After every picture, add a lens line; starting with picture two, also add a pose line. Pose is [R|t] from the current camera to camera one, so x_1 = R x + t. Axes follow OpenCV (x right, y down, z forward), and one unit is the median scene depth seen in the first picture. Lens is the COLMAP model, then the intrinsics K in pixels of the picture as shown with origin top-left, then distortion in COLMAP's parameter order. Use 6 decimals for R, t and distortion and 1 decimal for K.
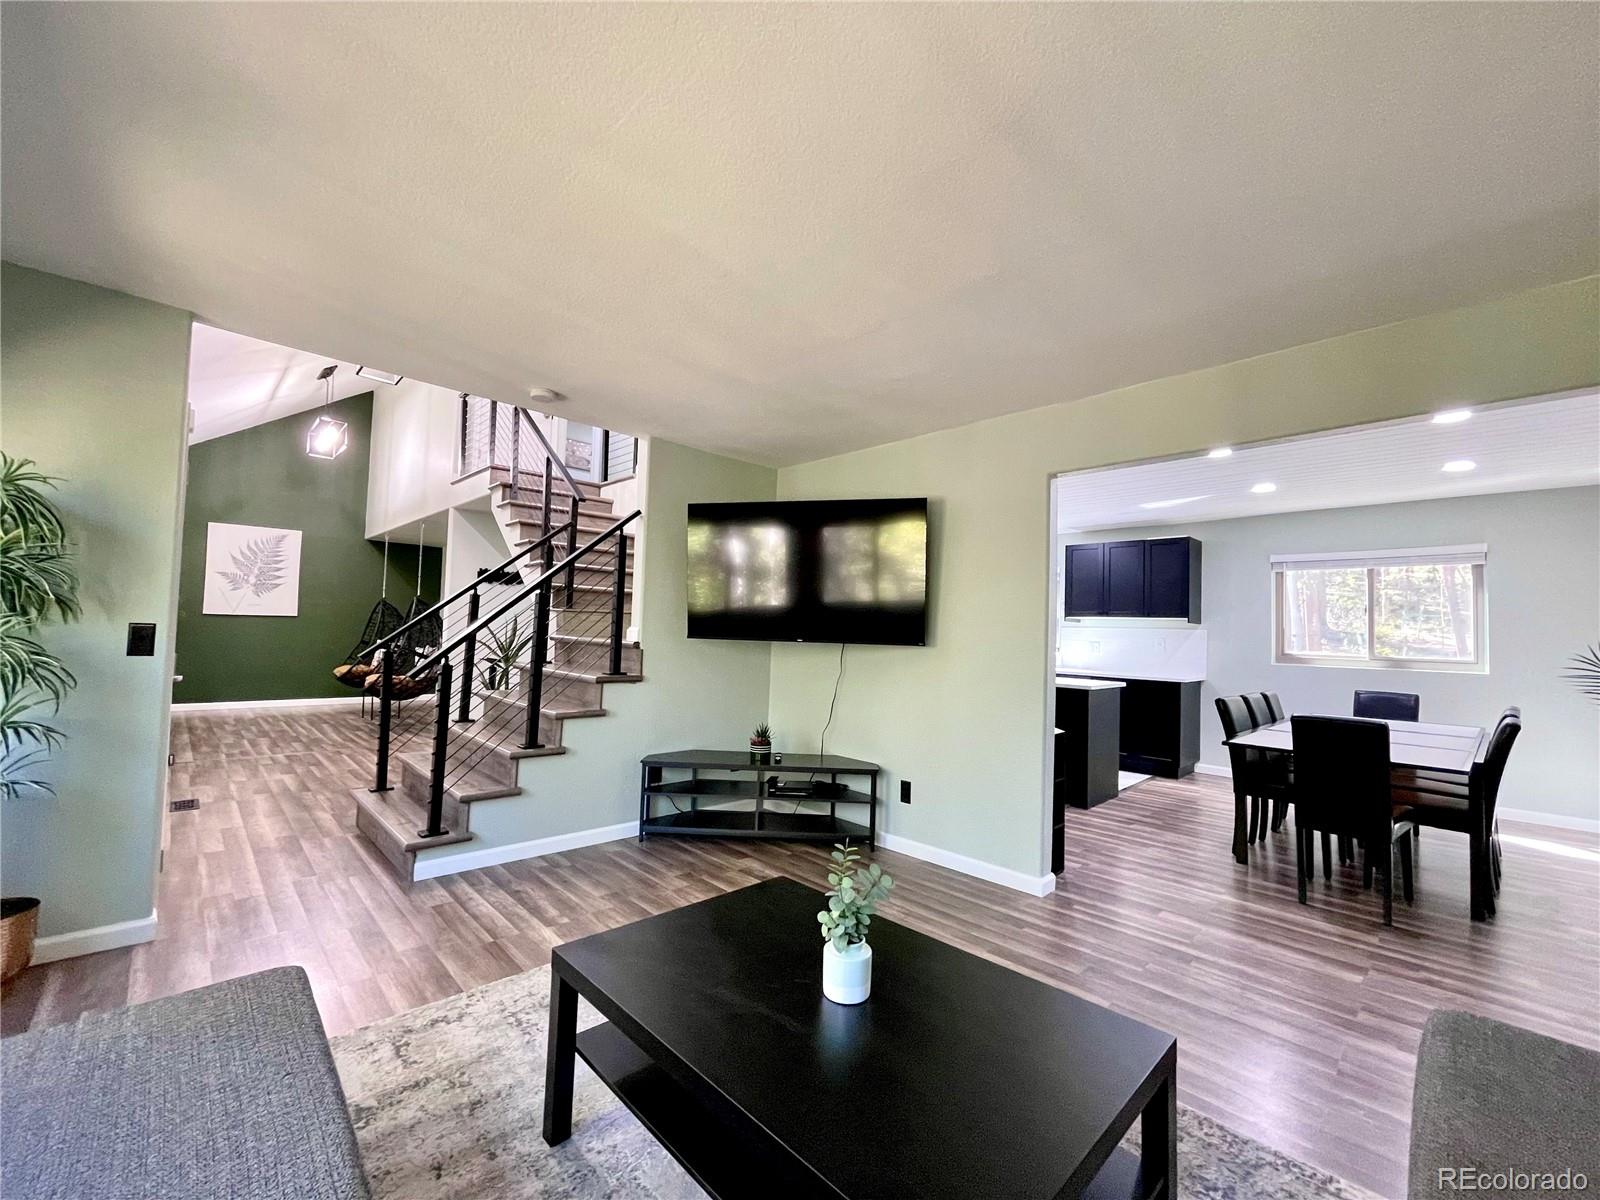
lens RADIAL K [[651.4, 0, 801.1], [0, 651.4, 605.4], [0, 0, 1]] dist [-0.001575, 0.001079]
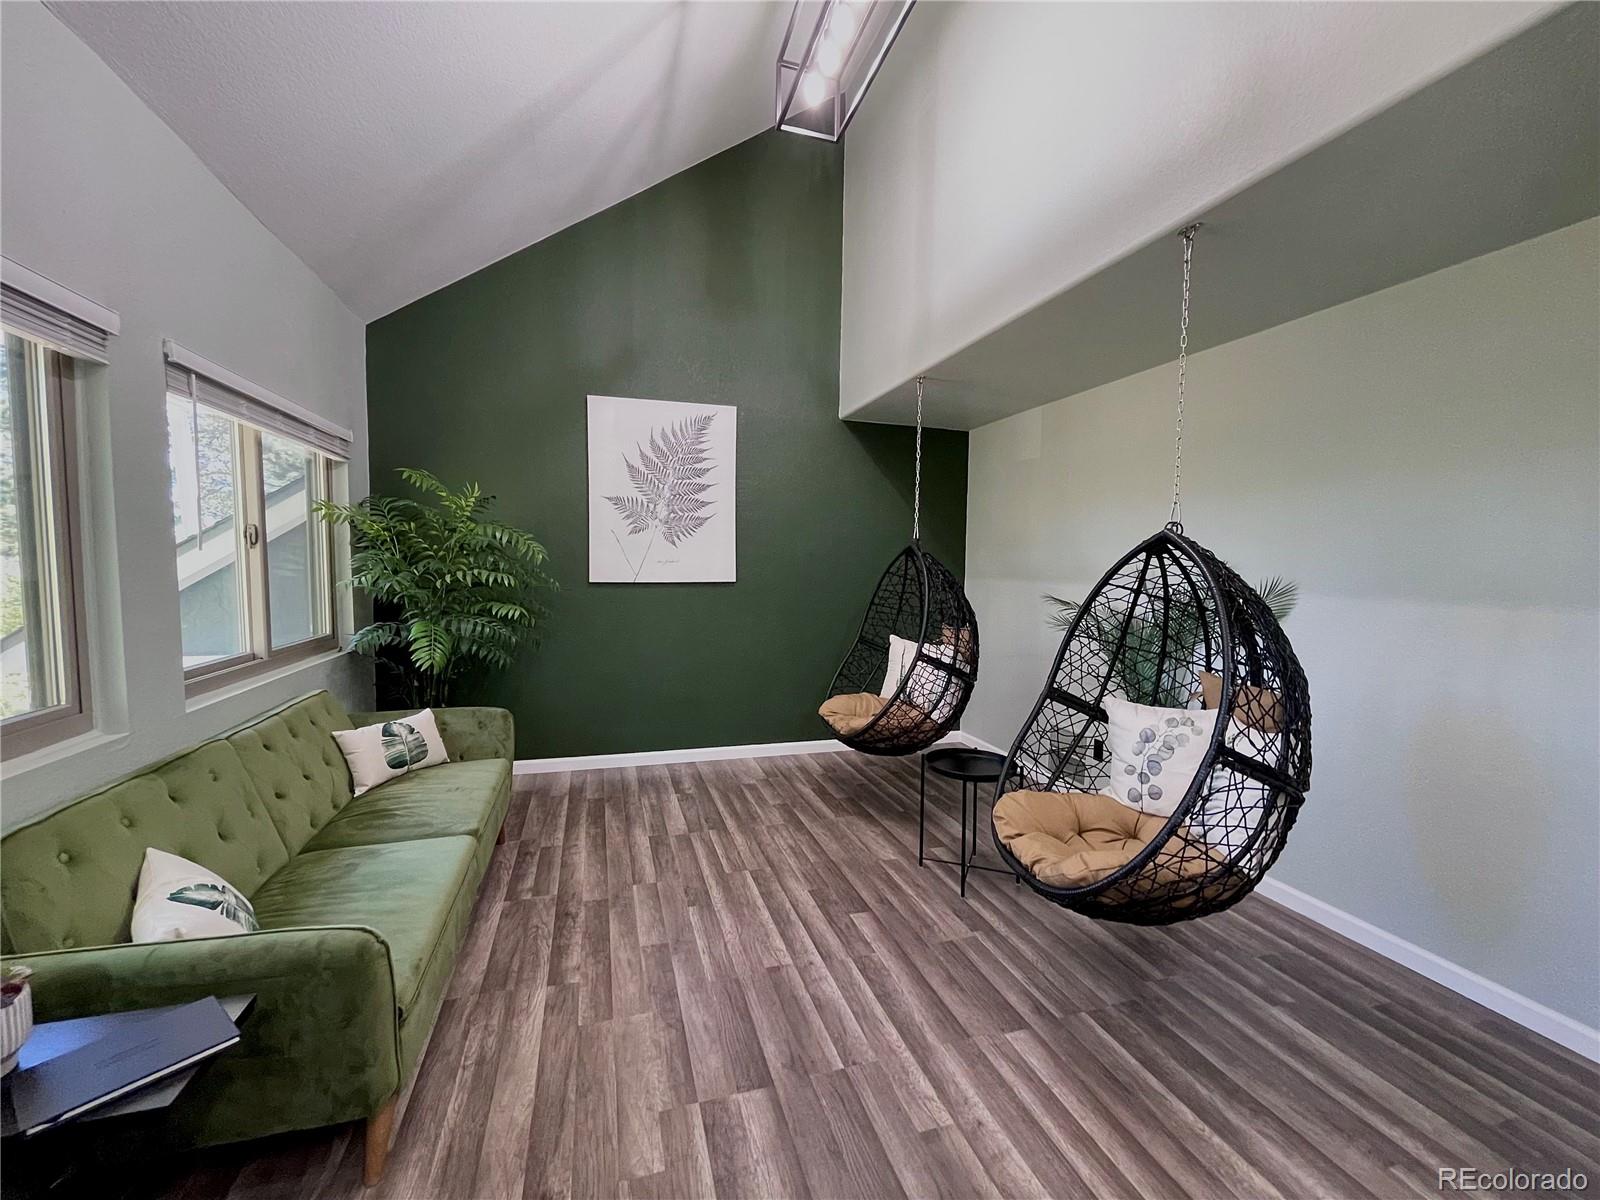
lens RADIAL K [[651.4, 0, 801.1], [0, 651.4, 605.4], [0, 0, 1]] dist [-0.001575, 0.001079]
pose [[0.890526, 0.009167, -0.454840, -0.785433], [0.033452, 0.995771, 0.085565, -0.010086], [0.453701, -0.091413, 0.886453, 0.905067]]
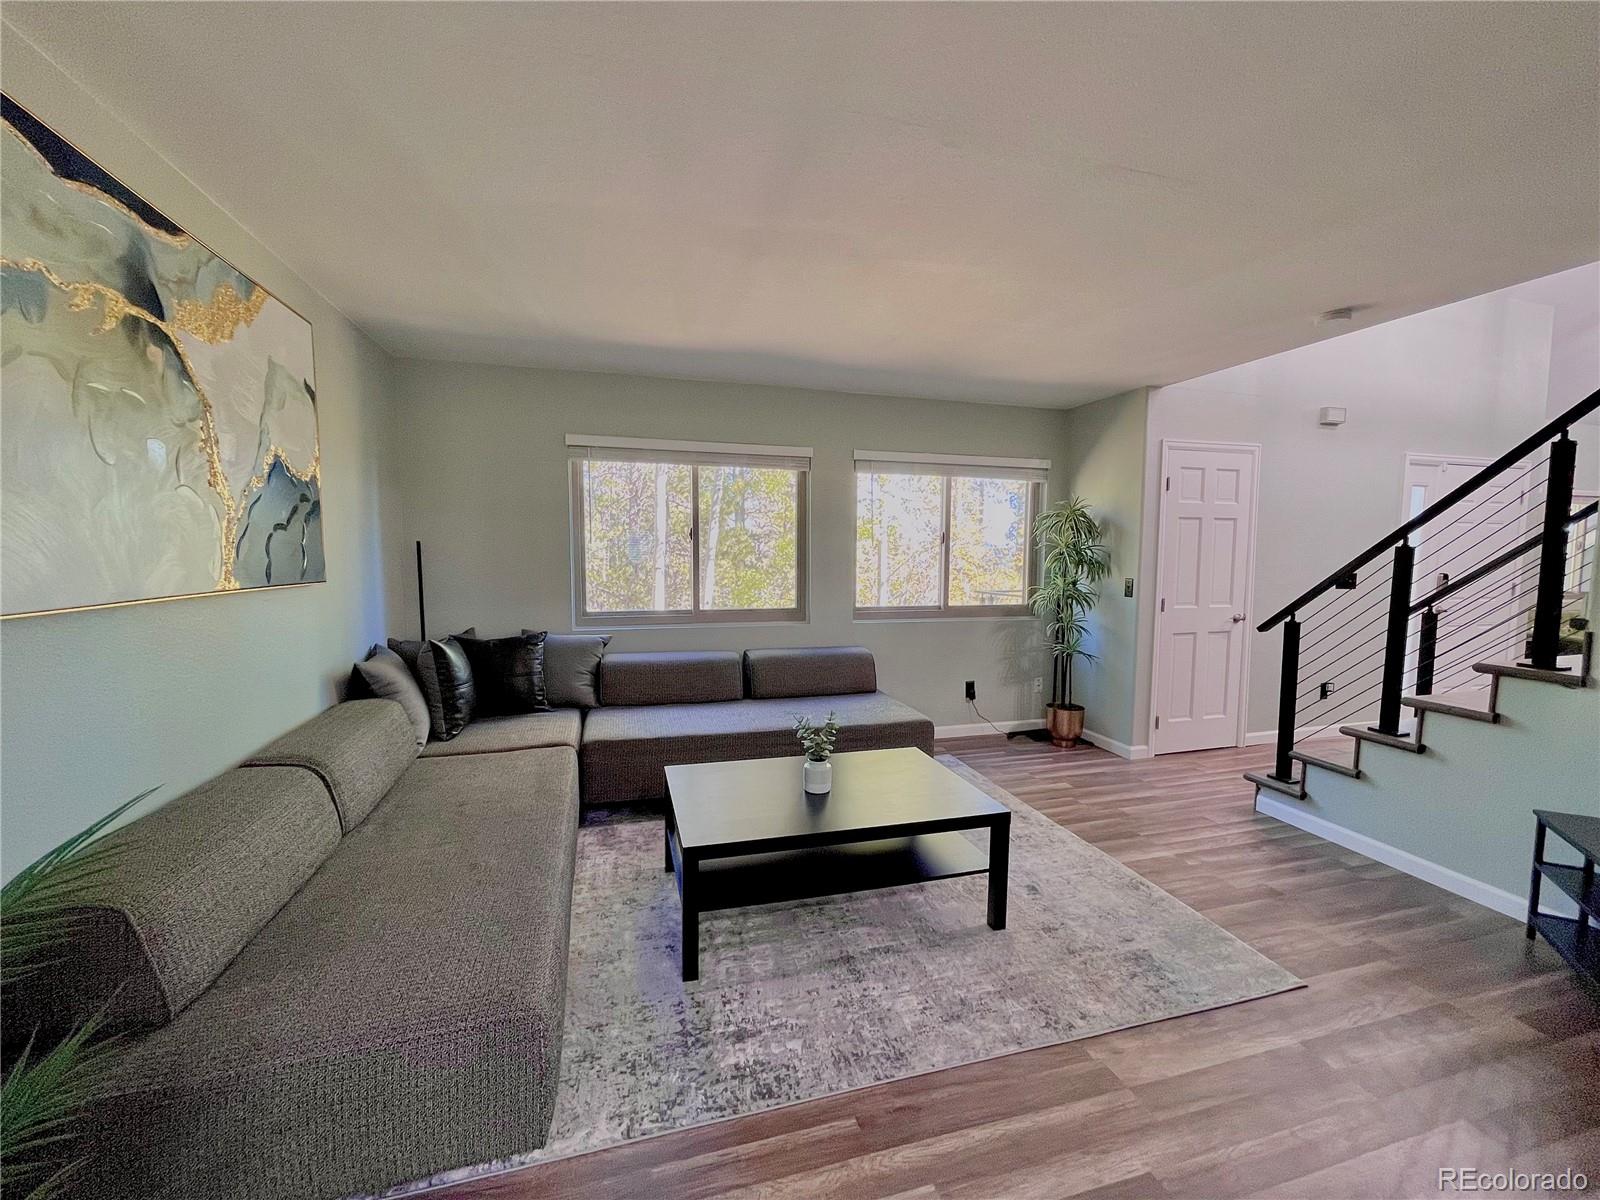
lens RADIAL K [[651.4, 0, 801.1], [0, 651.4, 605.4], [0, 0, 1]] dist [-0.001575, 0.001079]
pose [[-0.470825, 0.038956, -0.881366, 0.391598], [0.016708, 0.999239, 0.035240, 0.008988], [0.882068, 0.001866, -0.471118, 0.432835]]
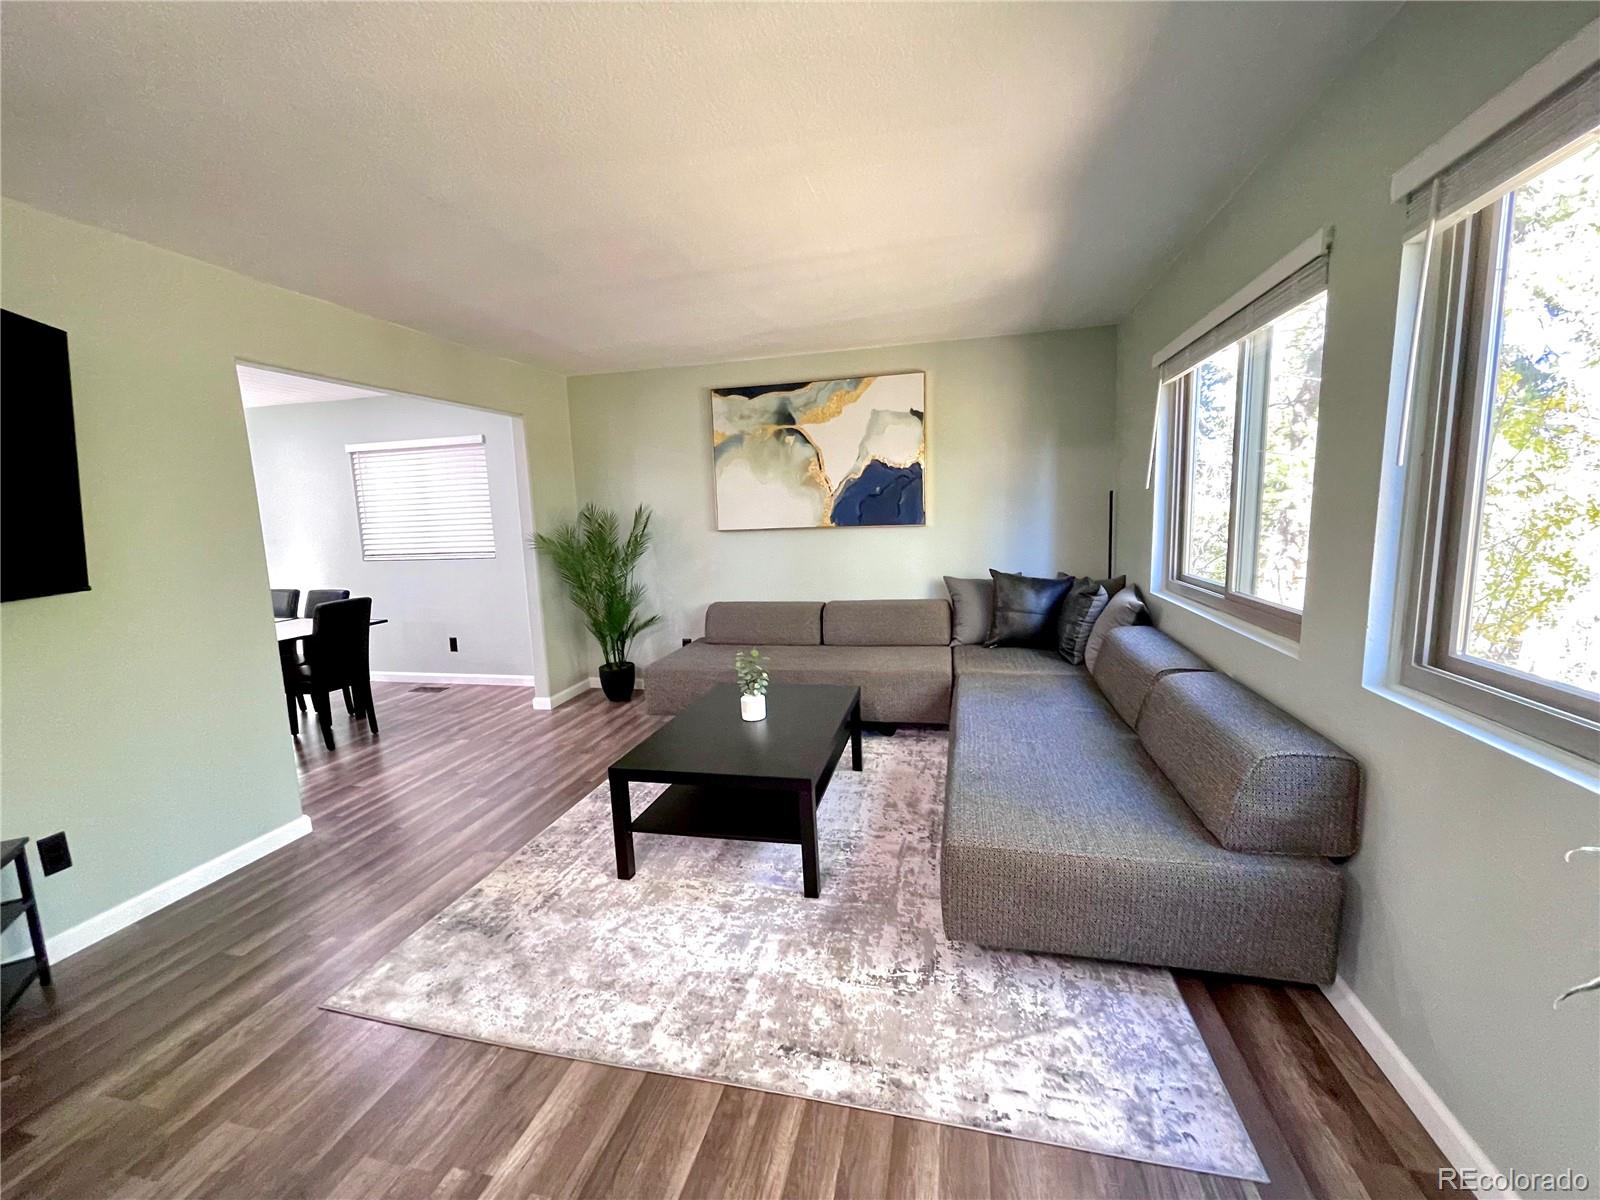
lens RADIAL K [[651.4, 0, 801.1], [0, 651.4, 605.4], [0, 0, 1]] dist [-0.001575, 0.001079]
pose [[-0.540347, -0.128086, 0.831636, -0.398860], [-0.014791, 0.989639, 0.142811, -0.011162], [-0.841312, 0.064867, -0.536643, 0.468872]]
